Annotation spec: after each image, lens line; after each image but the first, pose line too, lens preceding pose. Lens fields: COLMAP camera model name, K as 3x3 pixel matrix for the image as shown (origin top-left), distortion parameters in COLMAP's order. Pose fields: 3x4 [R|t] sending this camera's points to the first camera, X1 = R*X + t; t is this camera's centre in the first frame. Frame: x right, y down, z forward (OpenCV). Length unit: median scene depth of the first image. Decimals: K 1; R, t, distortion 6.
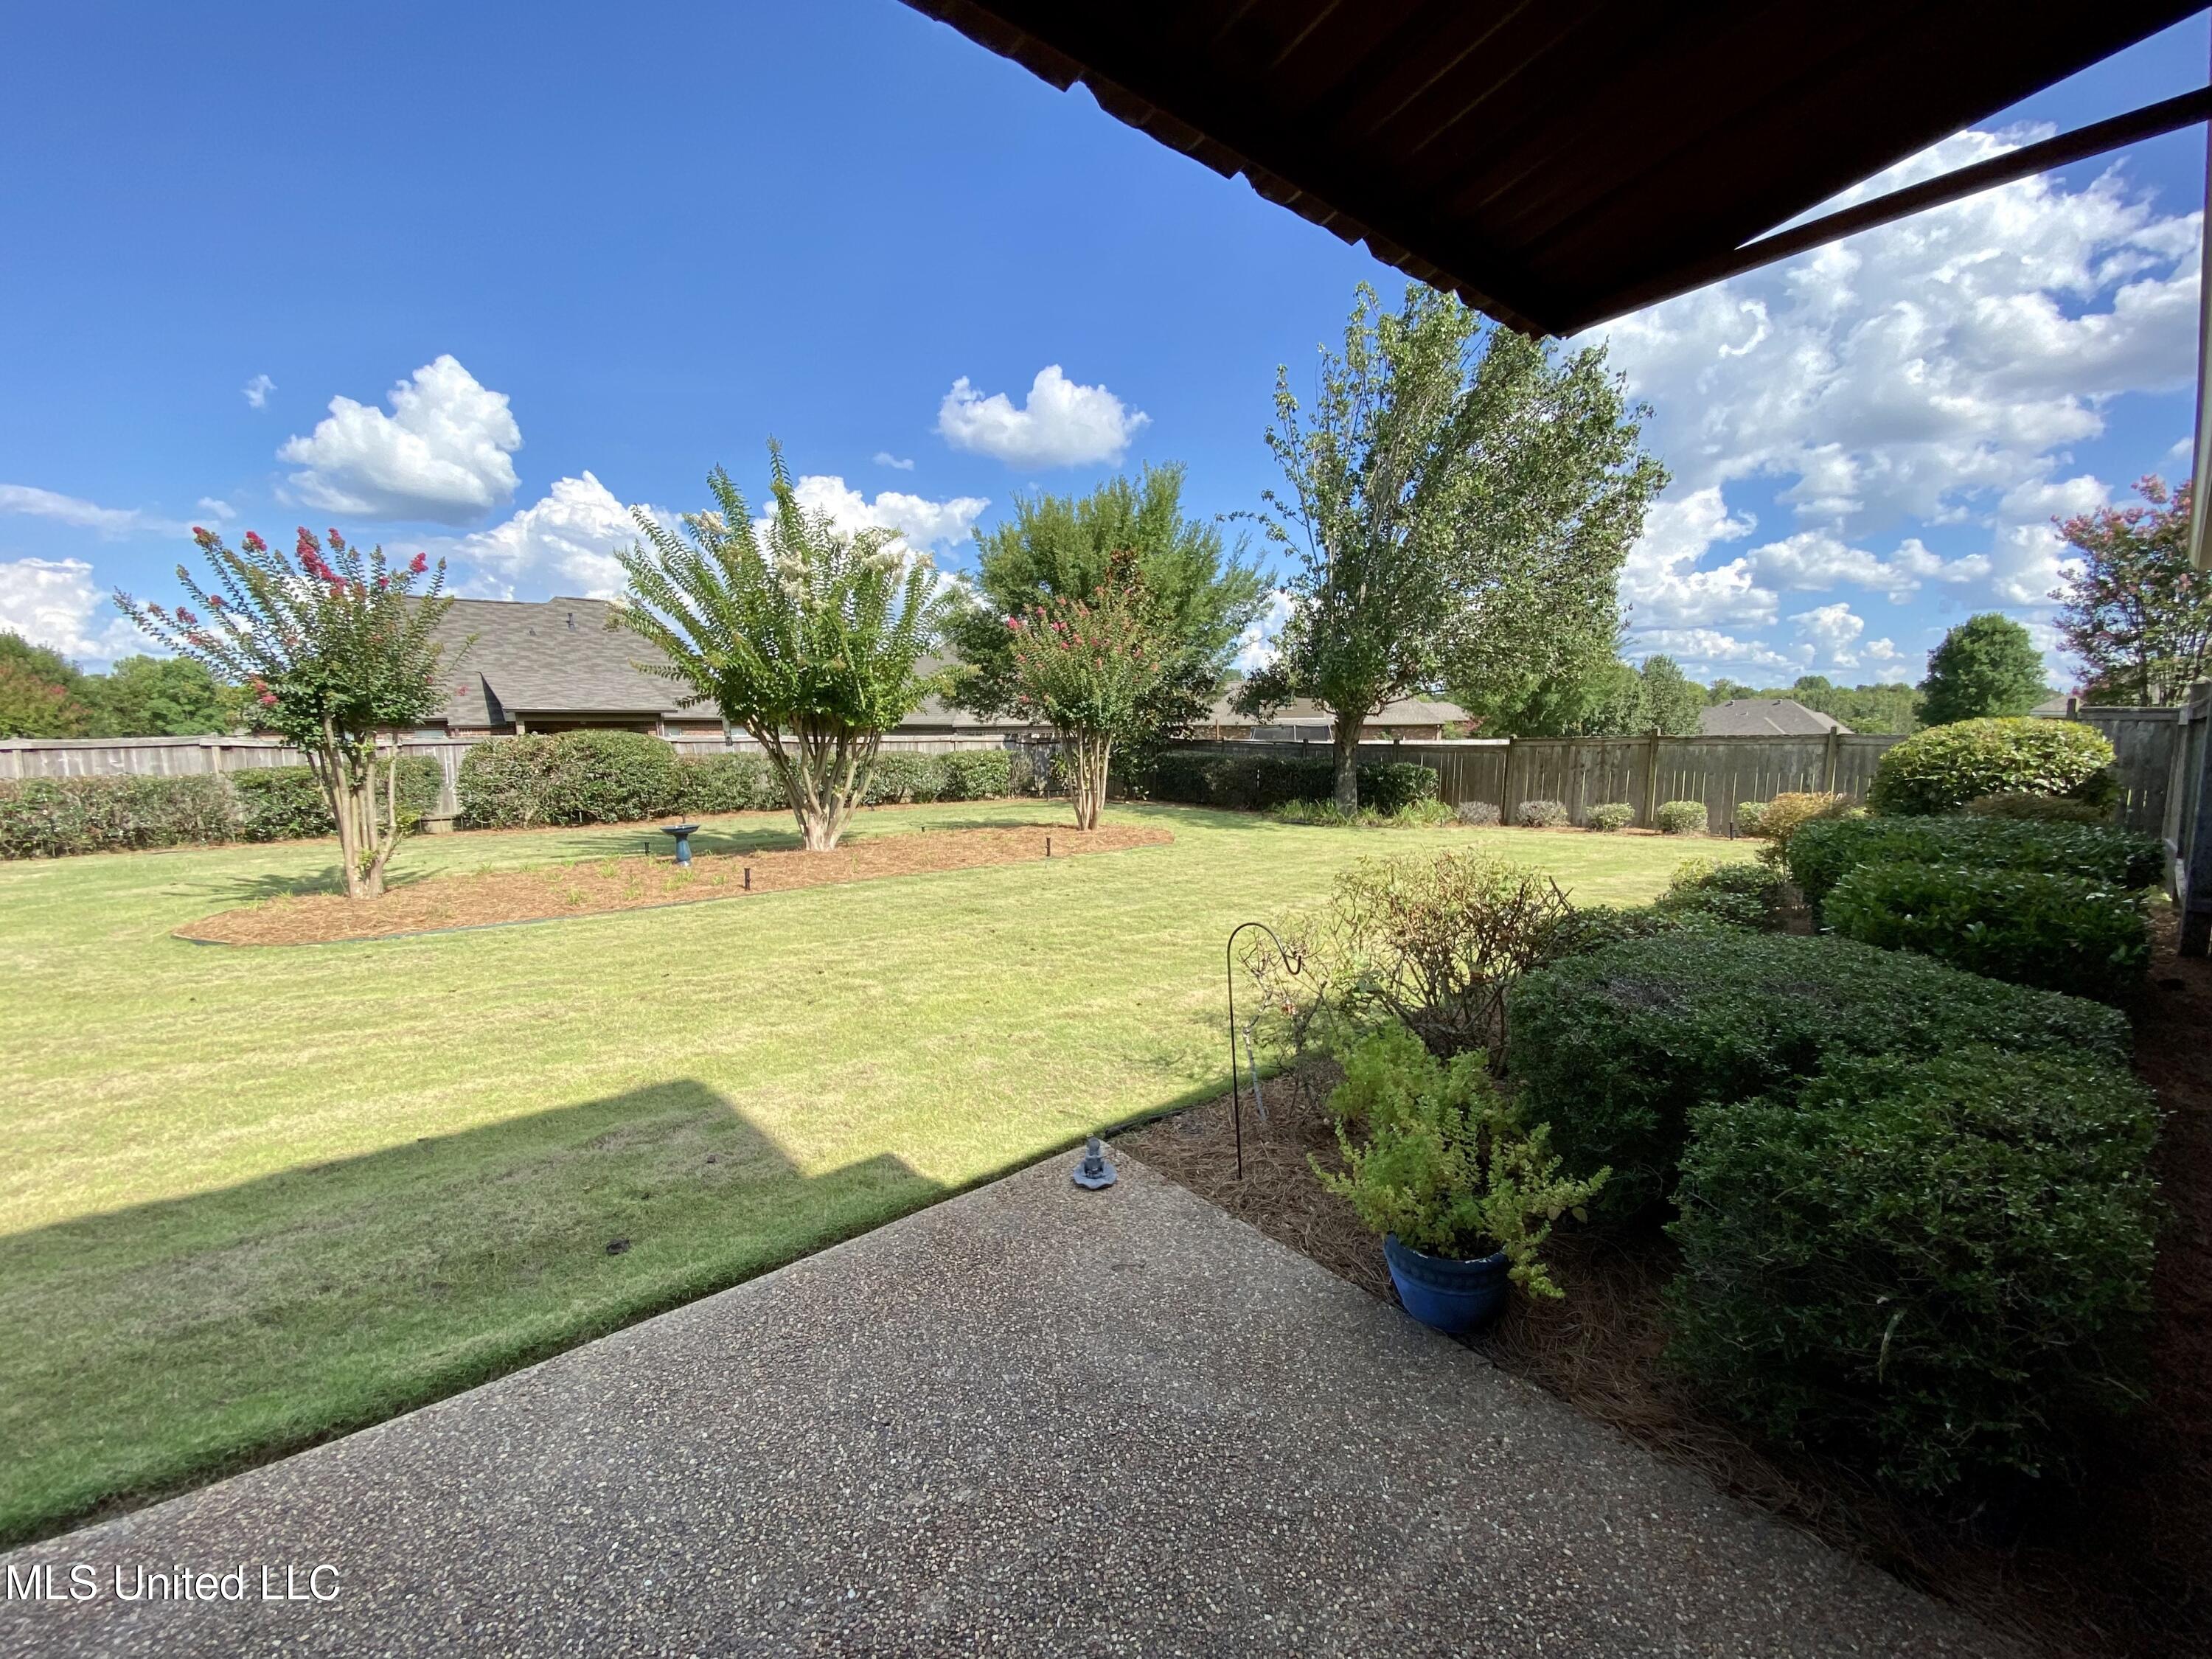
lens RADIAL K [[901.5, 0, 1167.9], [0, 901.5, 833.6], [0, 0, 1]] dist [0.000746, -0.012131]
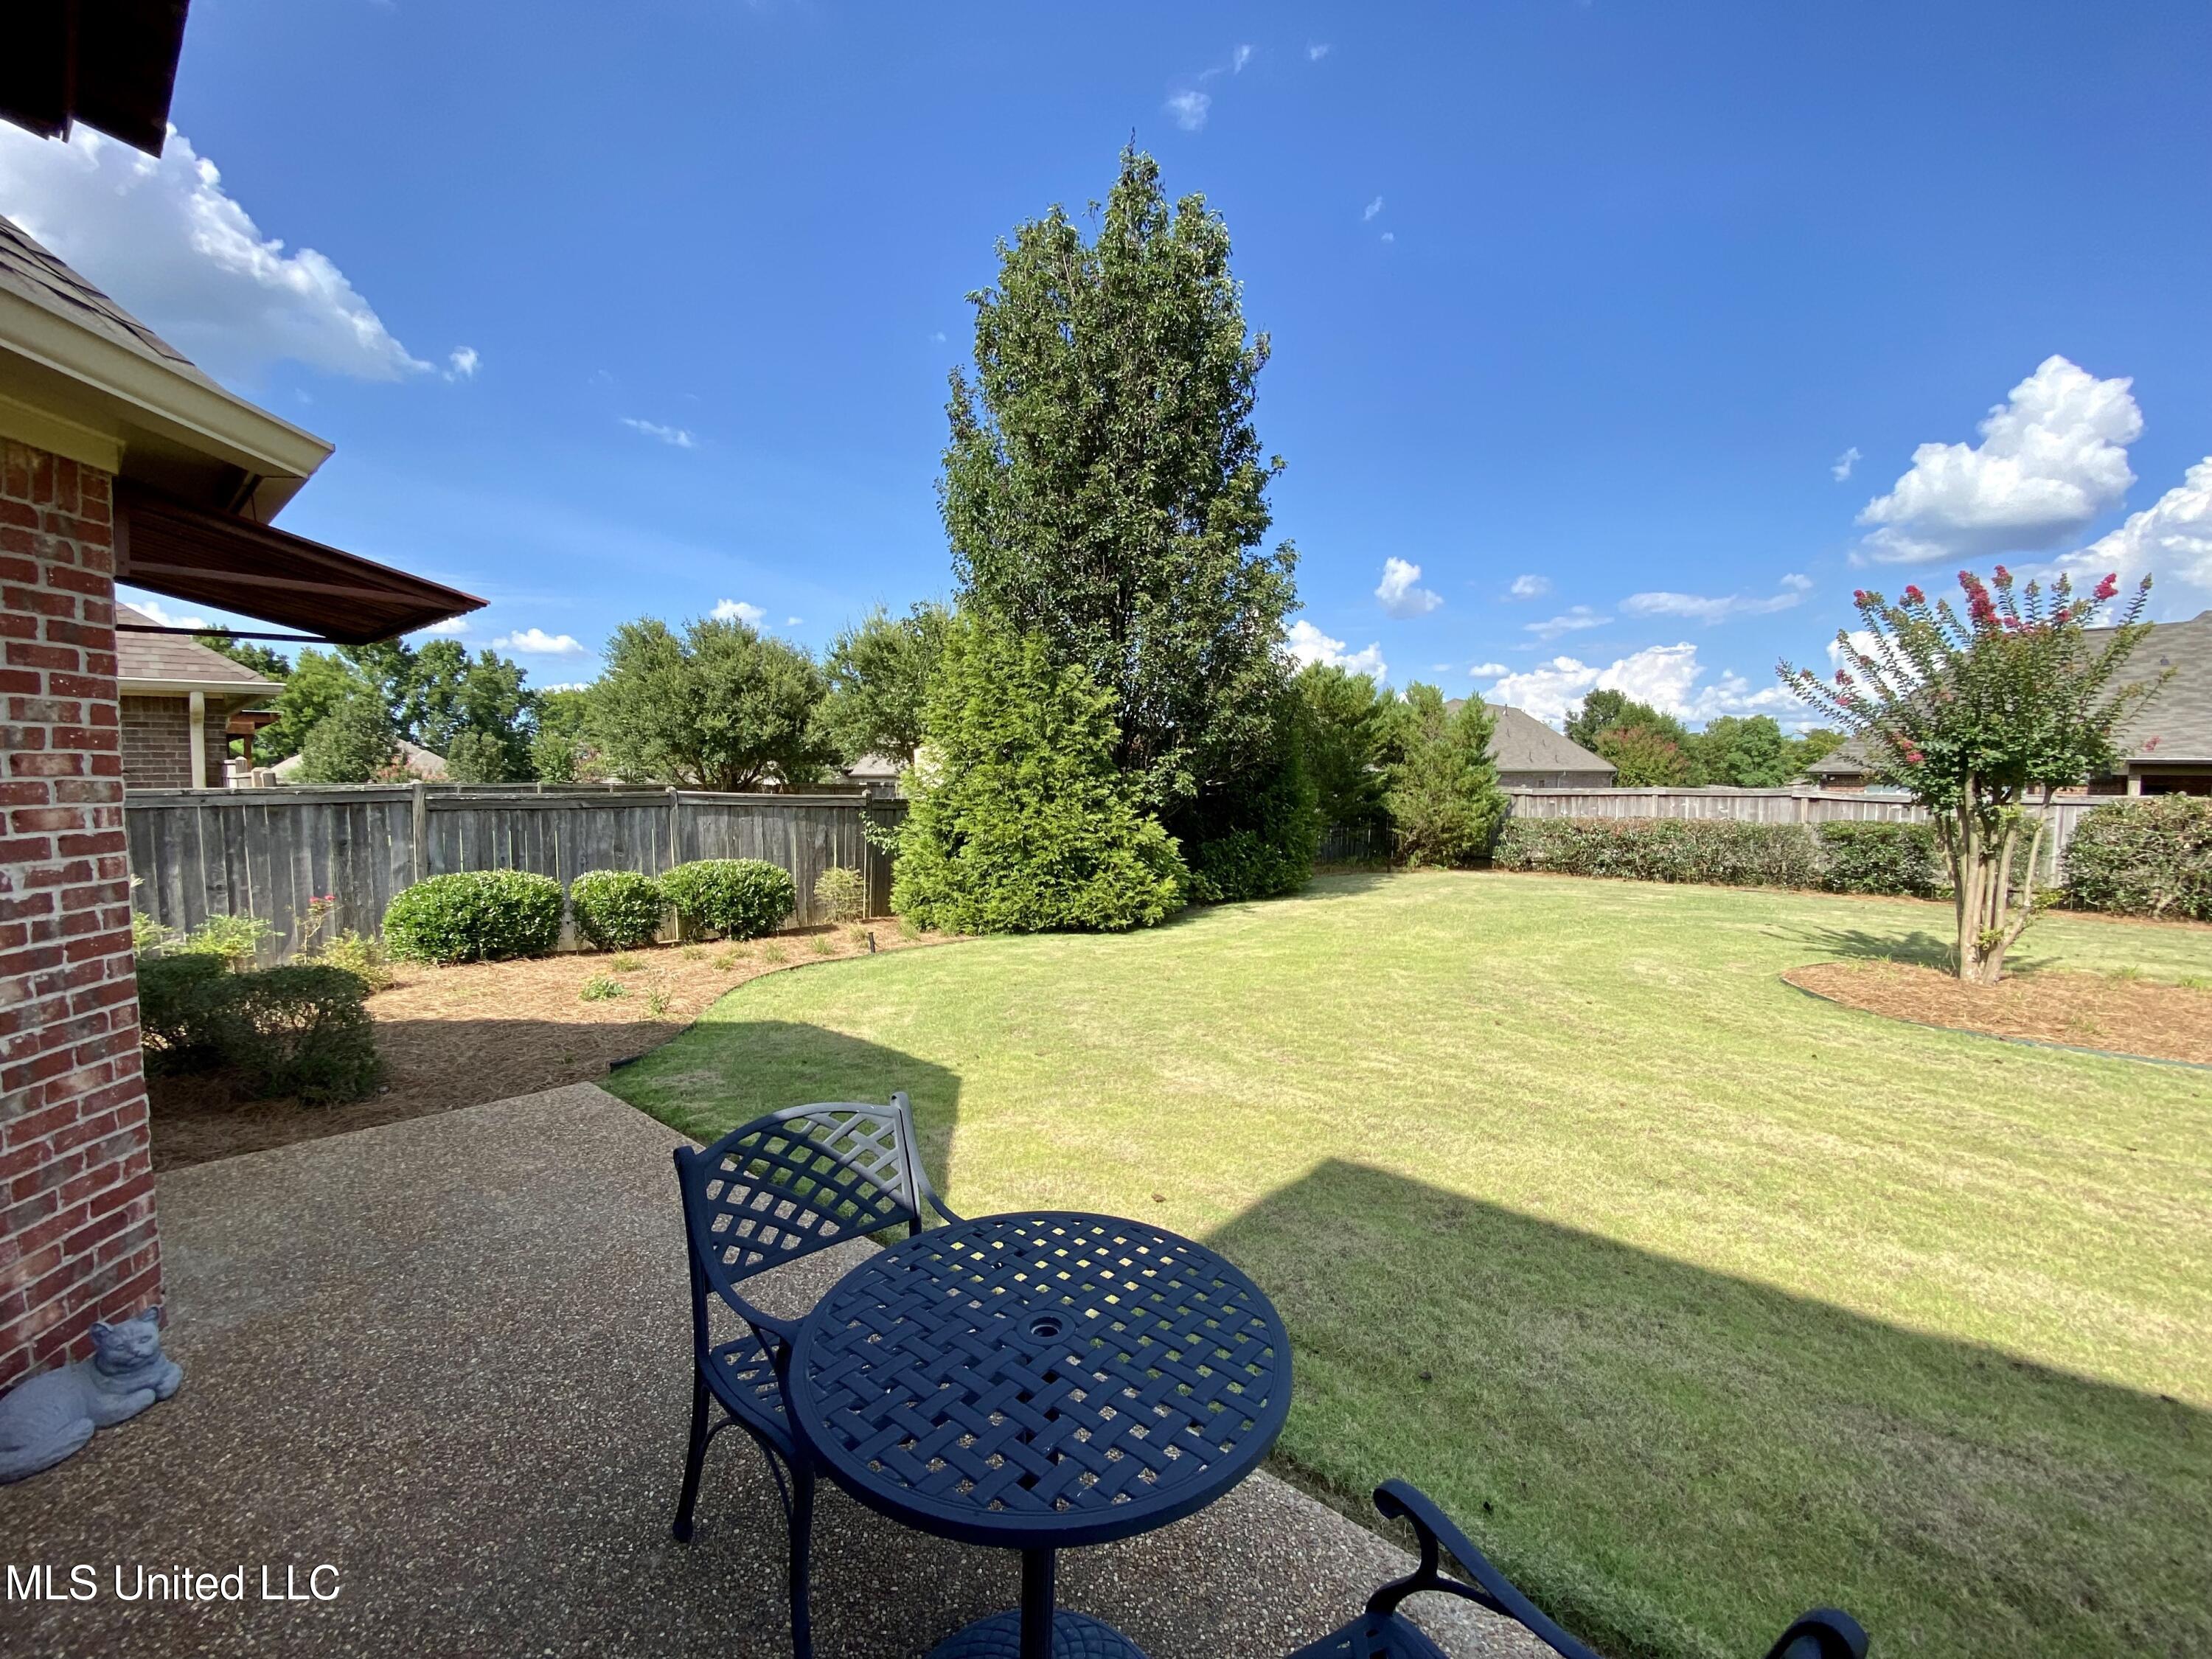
lens RADIAL K [[889.0, 0, 1106.0], [0, 889.0, 829.5], [0, 0, 1]] dist [0.081685, -0.035071]
pose [[0.137609, 0.068191, -0.988137, -0.107410], [-0.128341, 0.990445, 0.050477, -0.010455], [0.982137, 0.119872, 0.145046, 0.012820]]
